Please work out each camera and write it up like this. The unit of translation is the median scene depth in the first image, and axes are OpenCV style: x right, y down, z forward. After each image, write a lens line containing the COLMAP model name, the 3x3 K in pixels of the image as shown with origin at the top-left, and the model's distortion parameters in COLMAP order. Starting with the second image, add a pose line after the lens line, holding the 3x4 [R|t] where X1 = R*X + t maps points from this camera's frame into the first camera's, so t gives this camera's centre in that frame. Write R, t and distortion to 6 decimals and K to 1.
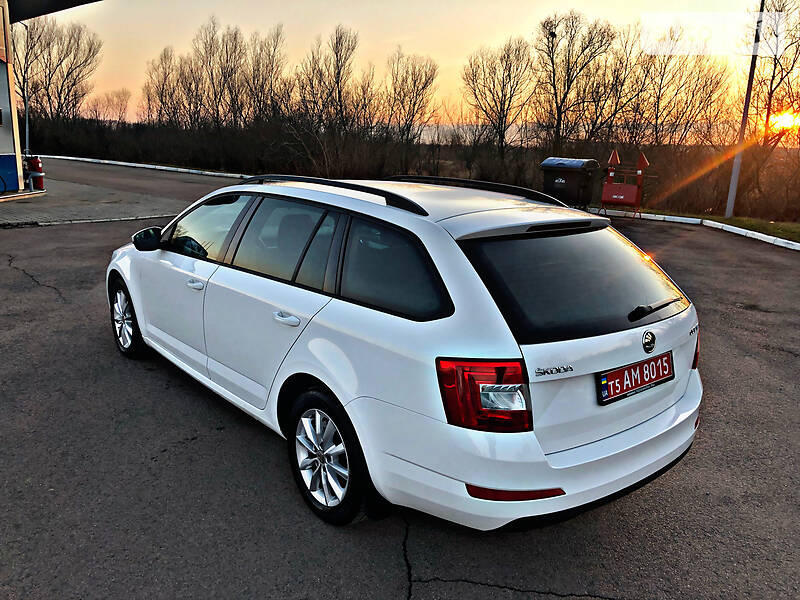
lens RADIAL K [[656.9, 0, 400.0], [0, 656.9, 300.0], [0, 0, 1]] dist [0.002833, -0.003852]
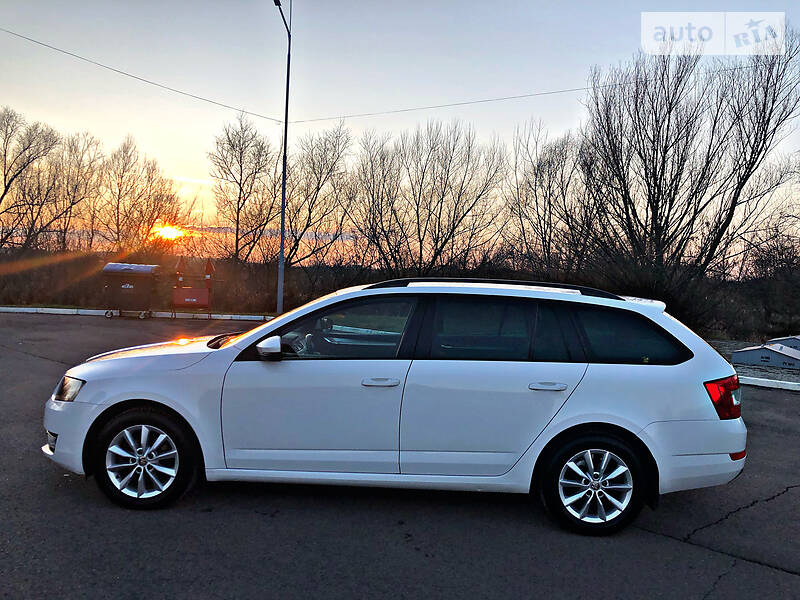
lens RADIAL K [[649.7, 0, 401.7], [0, 649.7, 301.5], [0, 0, 1]] dist [0.014292, 0.001923]
pose [[0.643806, -0.035012, 0.764387, -0.148291], [0.152802, 0.984715, -0.083594, -0.008238], [-0.749777, 0.170618, 0.639315, 0.043031]]
